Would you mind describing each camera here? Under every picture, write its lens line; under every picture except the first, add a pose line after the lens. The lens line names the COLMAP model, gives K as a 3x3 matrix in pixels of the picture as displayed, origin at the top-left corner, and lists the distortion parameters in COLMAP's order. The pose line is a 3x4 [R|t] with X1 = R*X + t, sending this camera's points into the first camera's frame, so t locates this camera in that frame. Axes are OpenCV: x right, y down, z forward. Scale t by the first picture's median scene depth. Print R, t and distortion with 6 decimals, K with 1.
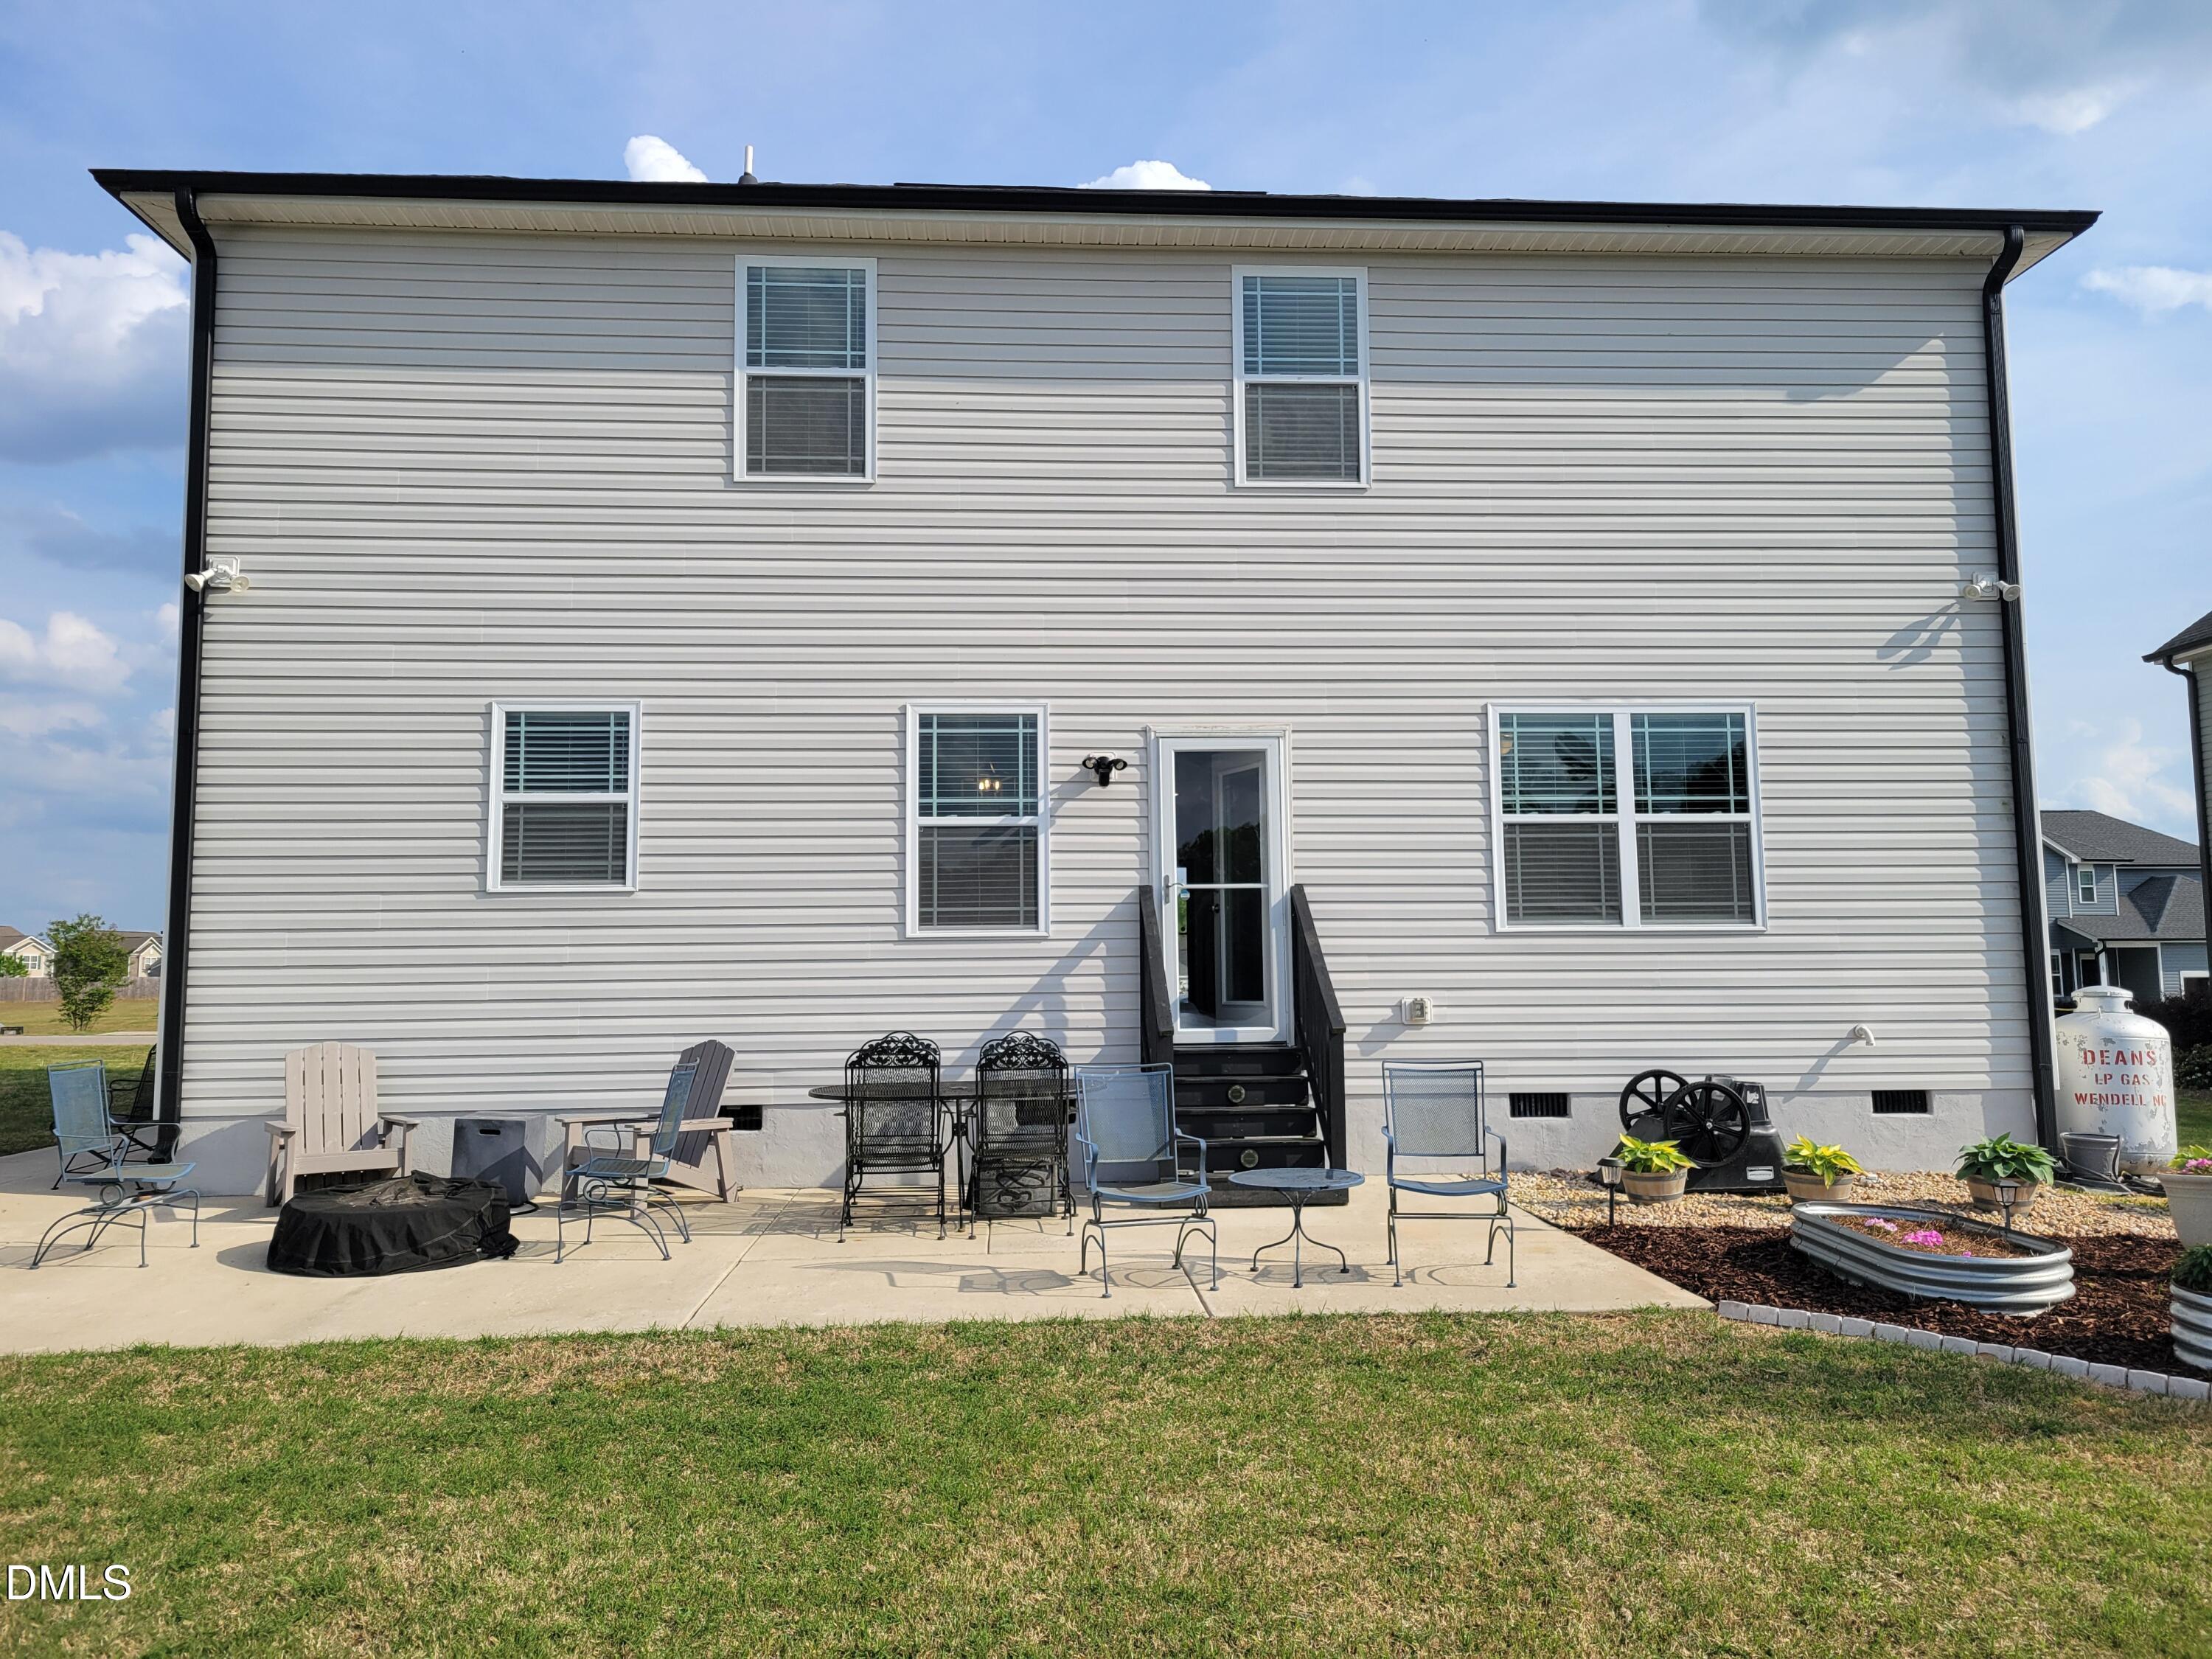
lens RADIAL K [[1663.8, 0, 1111.4], [0, 1663.8, 812.3], [0, 0, 1]] dist [0.044777, -0.015306]
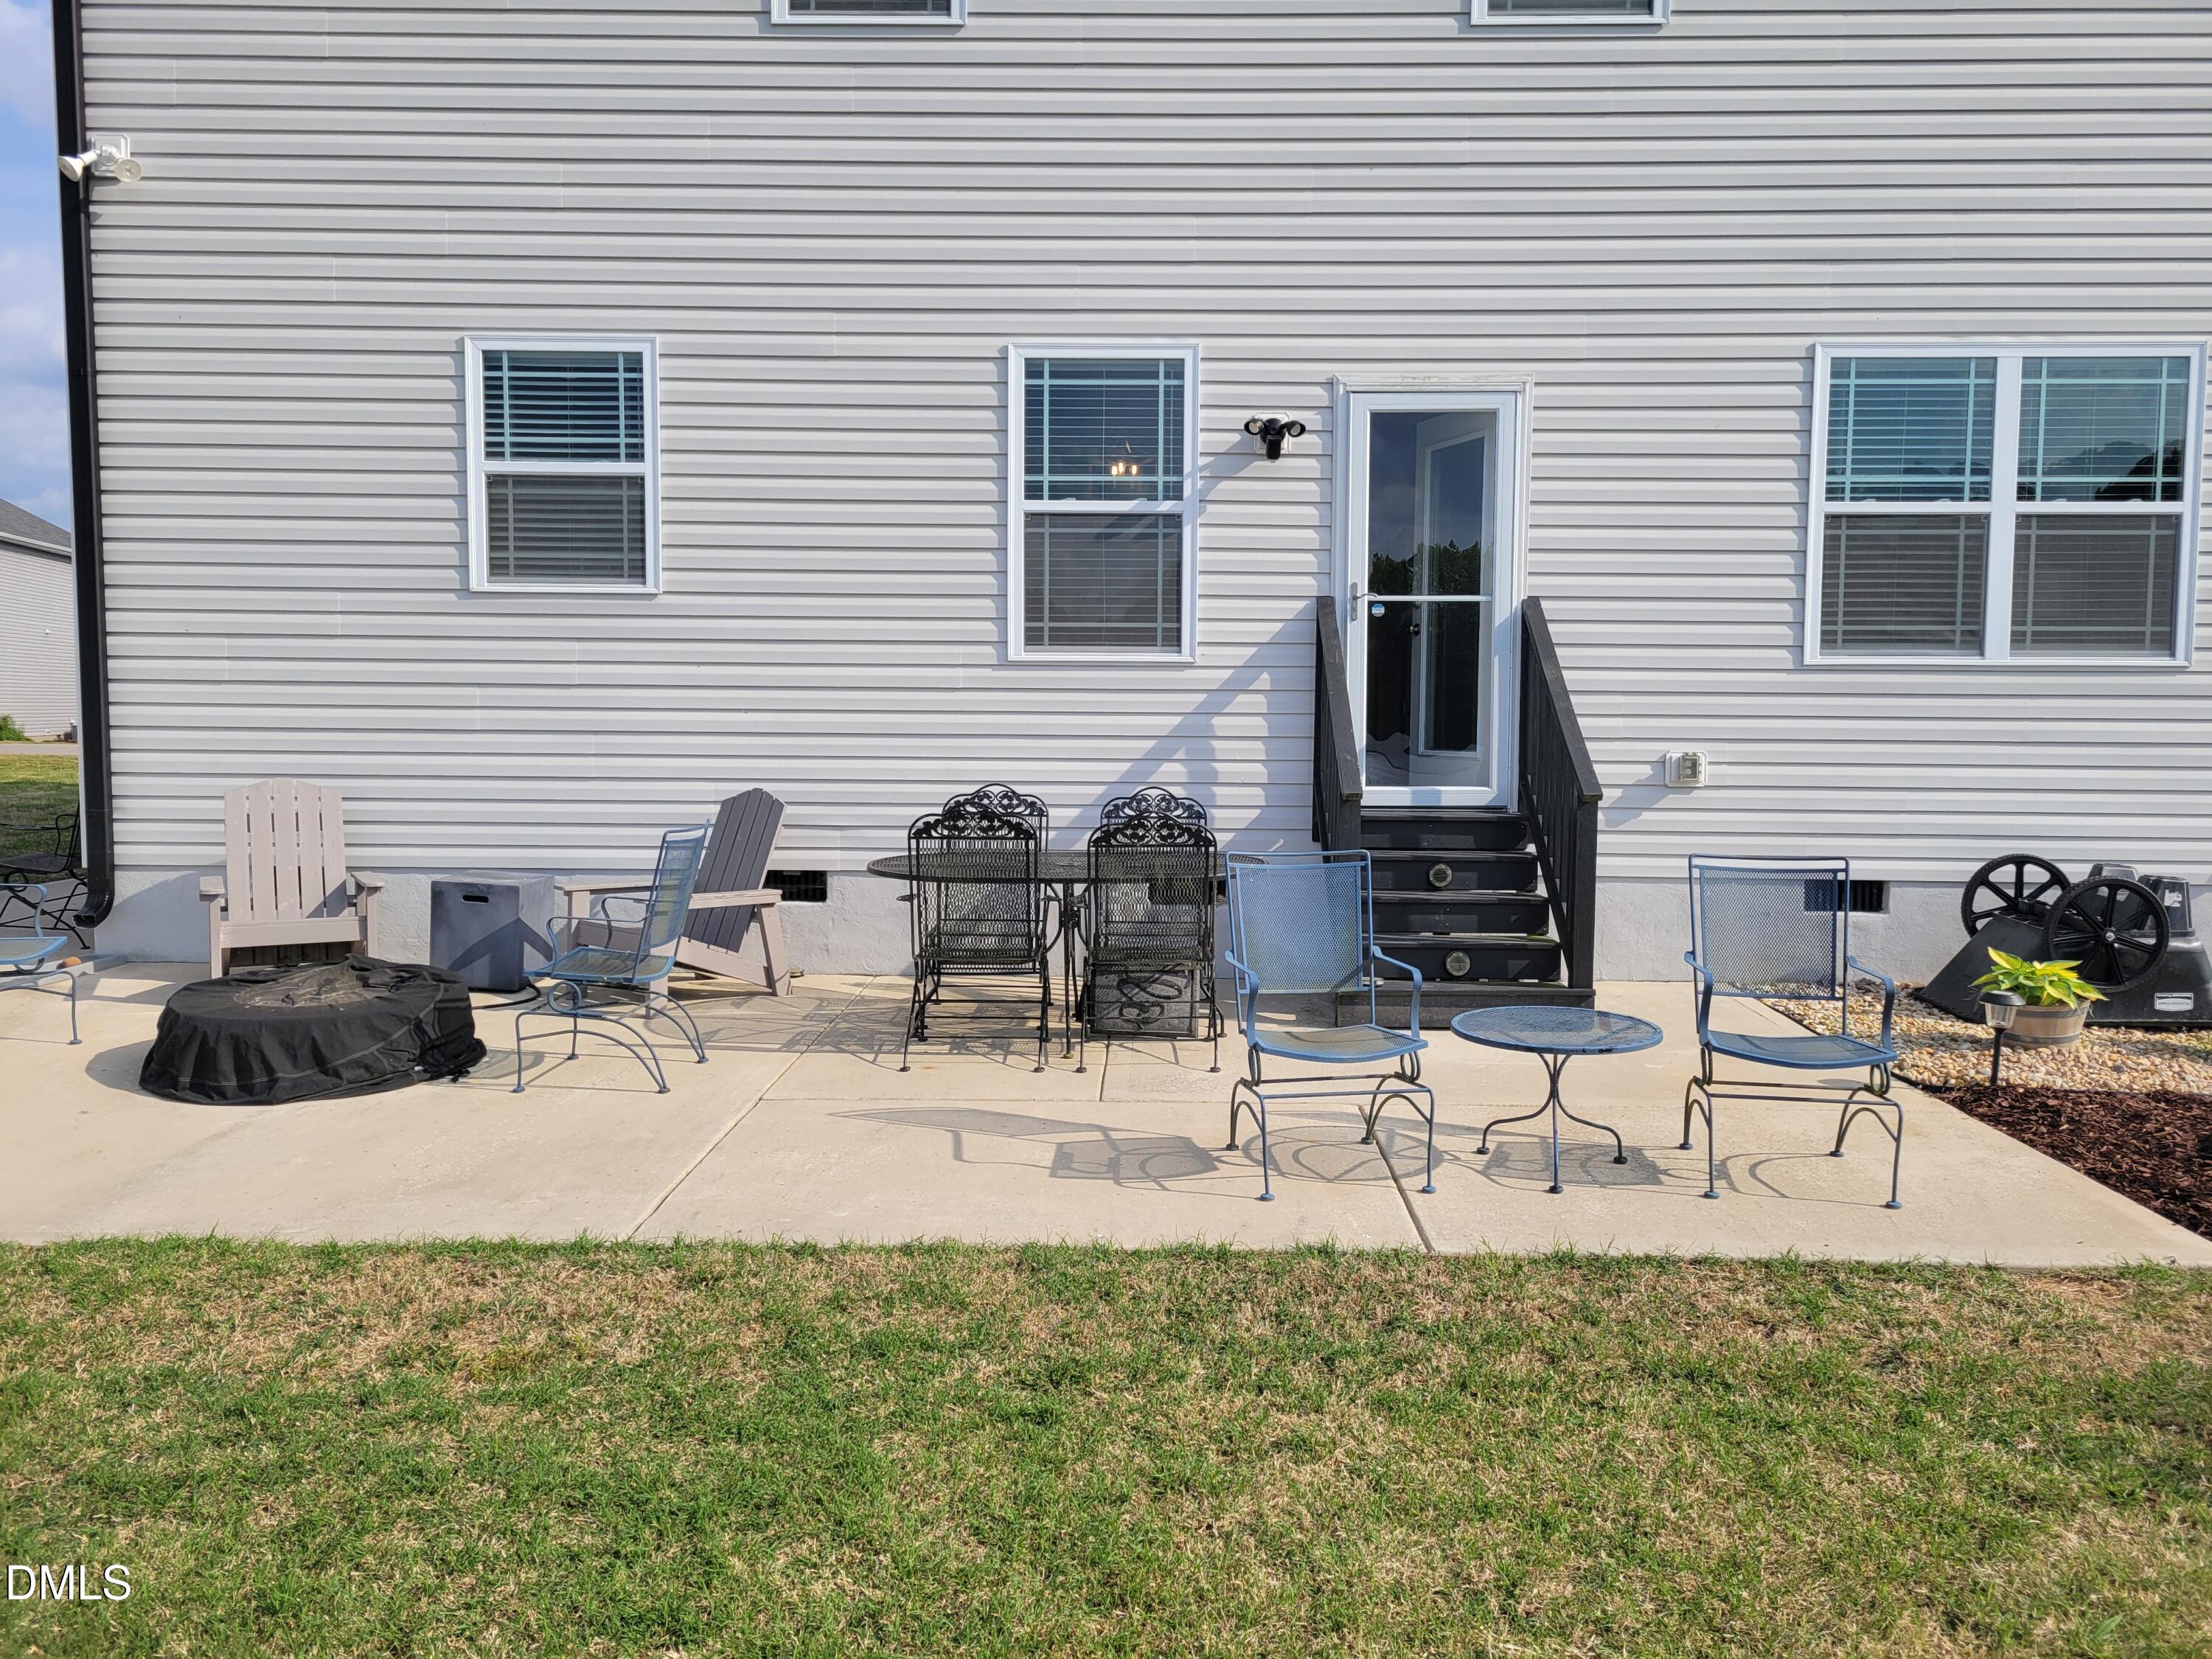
lens RADIAL K [[1663.8, 0, 1122.7], [0, 1663.8, 815.3], [0, 0, 1]] dist [0.044777, -0.015306]
pose [[0.996250, 0.023542, -0.083255, -0.005888], [-0.009689, 0.986573, 0.163033, 0.021301], [0.085975, -0.161615, 0.983102, 0.255016]]
